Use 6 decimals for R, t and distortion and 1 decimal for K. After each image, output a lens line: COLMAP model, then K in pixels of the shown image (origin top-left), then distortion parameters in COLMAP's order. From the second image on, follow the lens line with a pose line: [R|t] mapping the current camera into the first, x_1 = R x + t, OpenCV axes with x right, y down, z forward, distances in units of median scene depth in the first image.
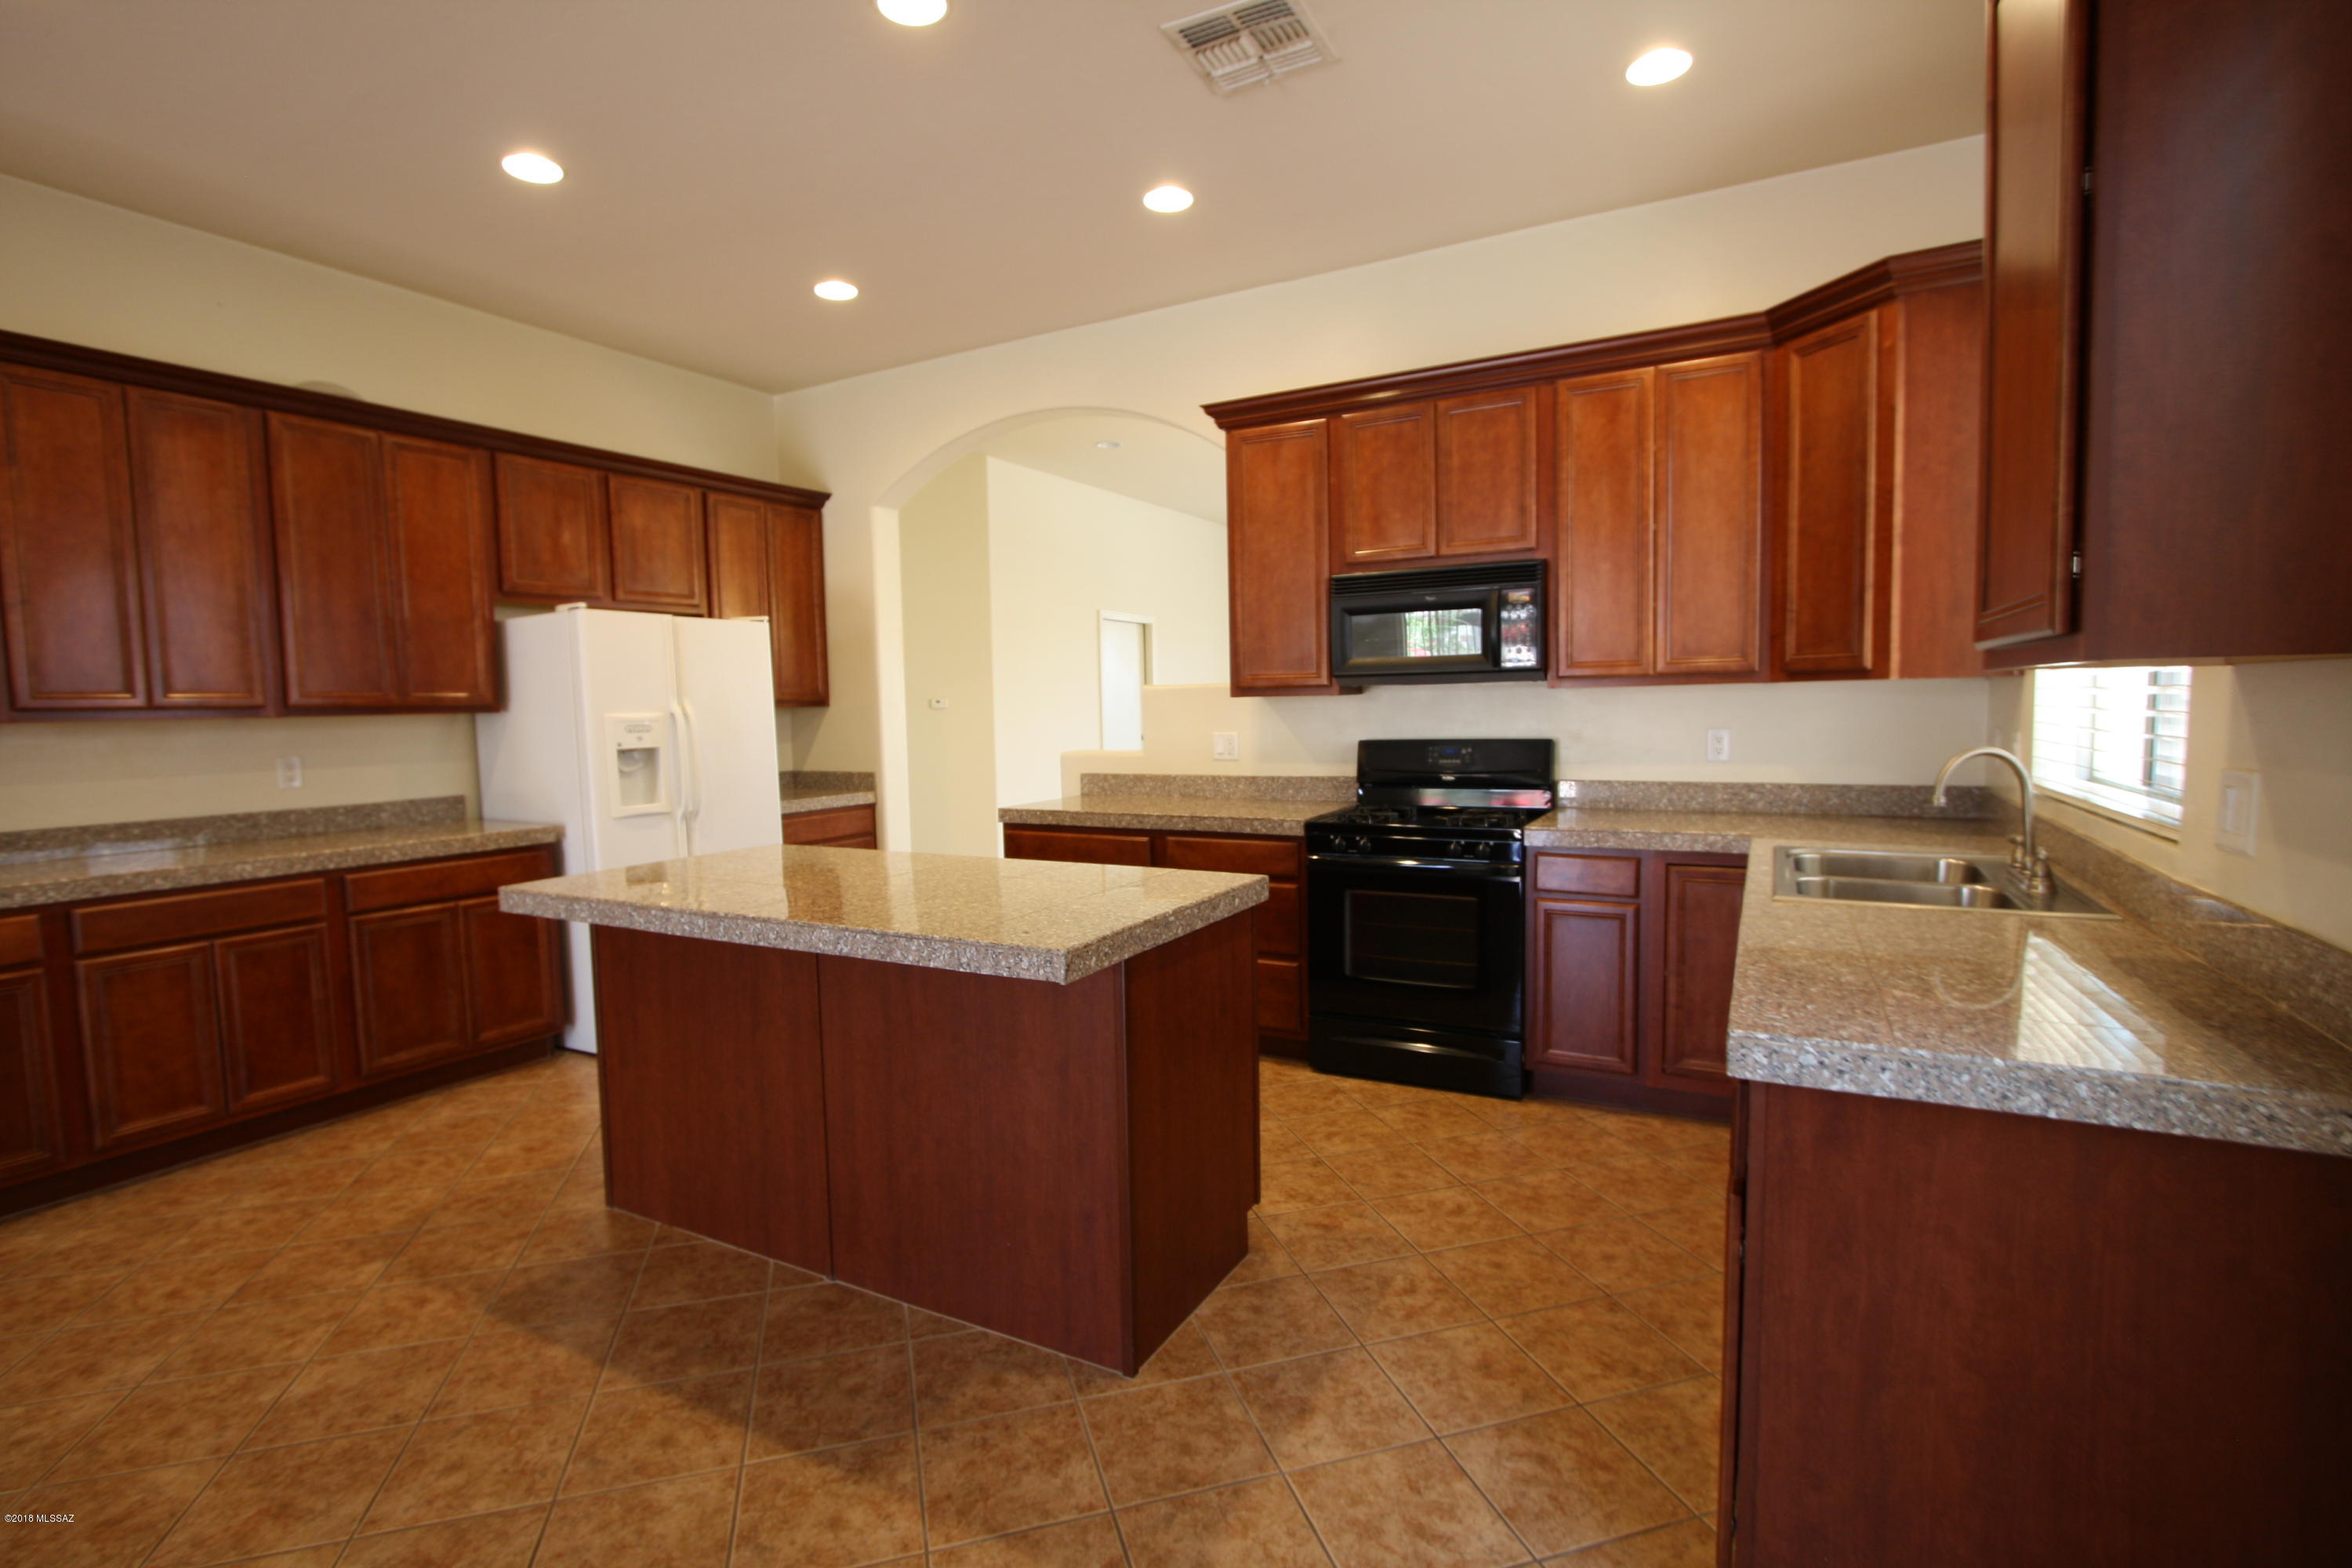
lens RADIAL K [[1092.5, 0, 1171.0], [0, 1092.5, 791.6], [0, 0, 1]] dist [-0.020080, 0.003483]
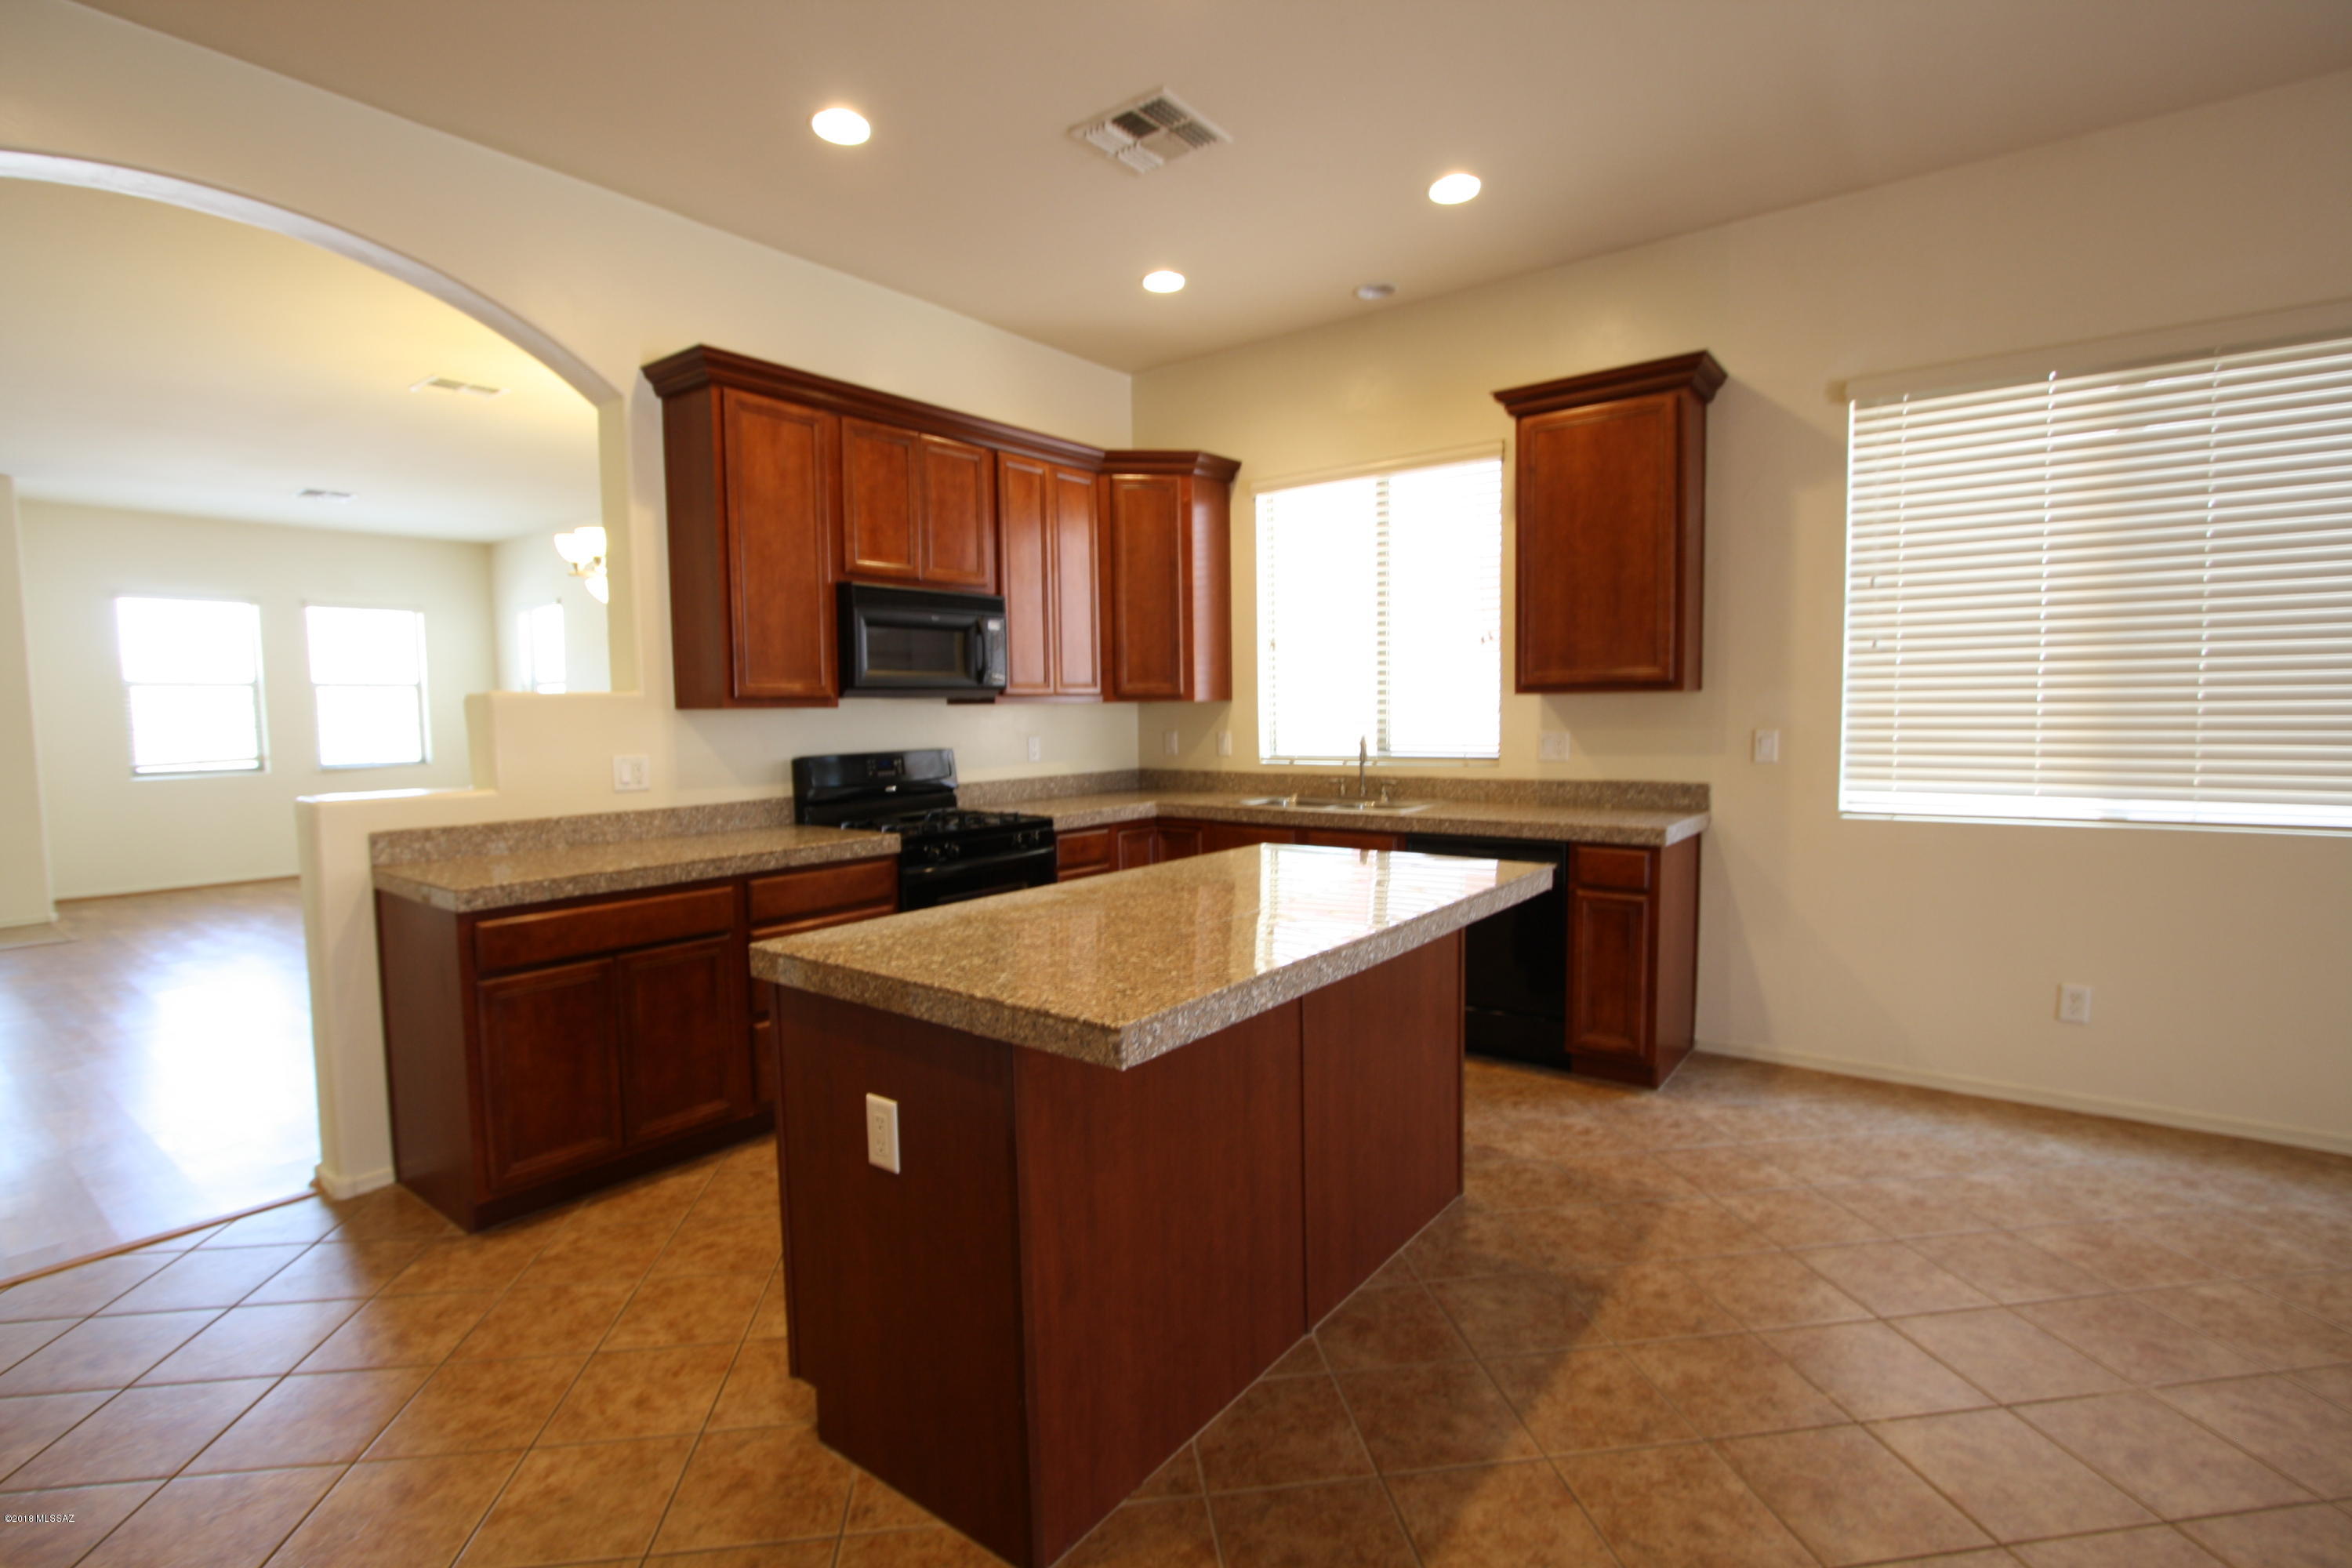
lens RADIAL K [[1092.5, 0, 1164.0], [0, 1092.5, 790.3], [0, 0, 1]] dist [-0.020080, 0.003483]
pose [[0.156927, -0.054465, 0.986107, -0.889145], [0.092773, 0.994876, 0.040185, -0.034704], [-0.983243, 0.085178, 0.161176, 0.694001]]
